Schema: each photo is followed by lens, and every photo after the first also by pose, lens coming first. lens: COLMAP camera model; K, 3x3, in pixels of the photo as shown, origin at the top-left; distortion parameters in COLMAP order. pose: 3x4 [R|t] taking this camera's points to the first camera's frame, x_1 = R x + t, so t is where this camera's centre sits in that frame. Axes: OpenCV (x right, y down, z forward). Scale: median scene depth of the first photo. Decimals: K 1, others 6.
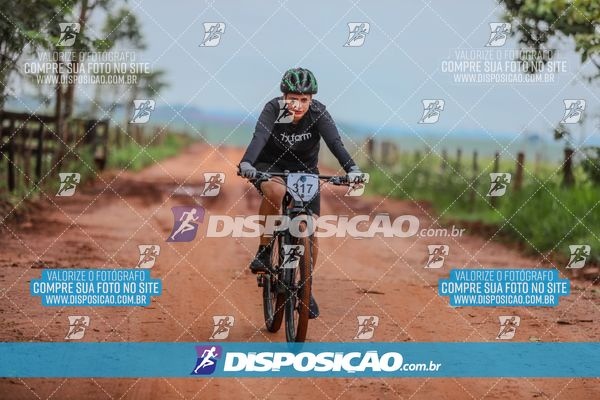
lens RADIAL K [[4050.9, 0, 300.1], [0, 4050.9, 199.9], [0, 0, 1]] dist [0.367397, 0.000000]
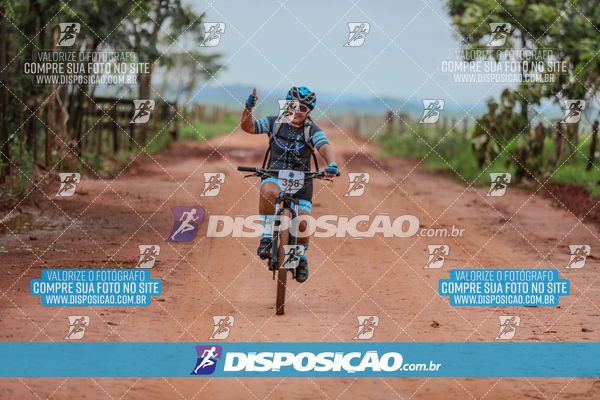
lens RADIAL K [[4050.9, 0, 303.2], [0, 4050.9, 202.3], [0, 0, 1]] dist [0.367397, 0.000000]
pose [[0.999647, -0.022505, -0.014111, 0.009910], [0.022592, 0.999727, 0.006005, 0.005597], [0.013972, -0.006322, 0.999882, -0.295595]]
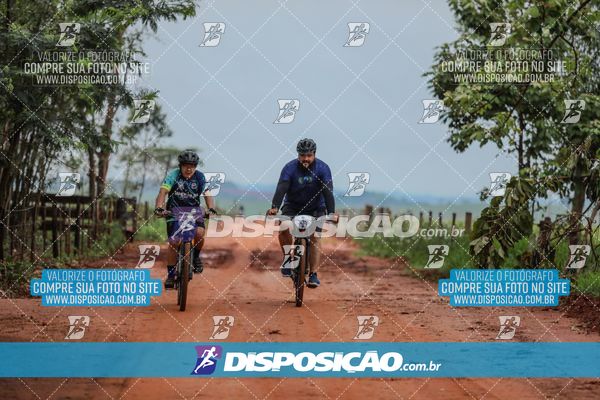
lens RADIAL K [[4050.9, 0, 301.7], [0, 4050.9, 198.8], [0, 0, 1]] dist [0.367397, 0.000000]
pose [[0.999286, -0.036732, -0.008838, 0.010988], [0.036569, 0.999169, -0.017997, 0.003170], [0.009492, 0.017661, 0.999799, -0.167359]]
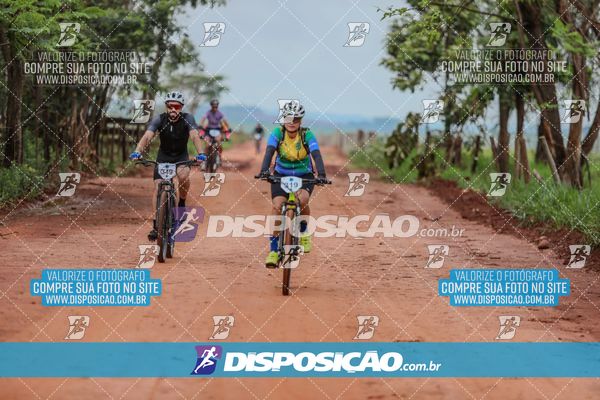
lens RADIAL K [[4050.9, 0, 299.7], [0, 4050.9, 198.9], [0, 0, 1]] dist [0.367397, 0.000000]
pose [[0.999620, -0.022204, -0.016344, 0.024014], [0.022210, 0.999753, 0.000182, 0.010593], [0.016336, -0.000545, 0.999866, -0.545679]]
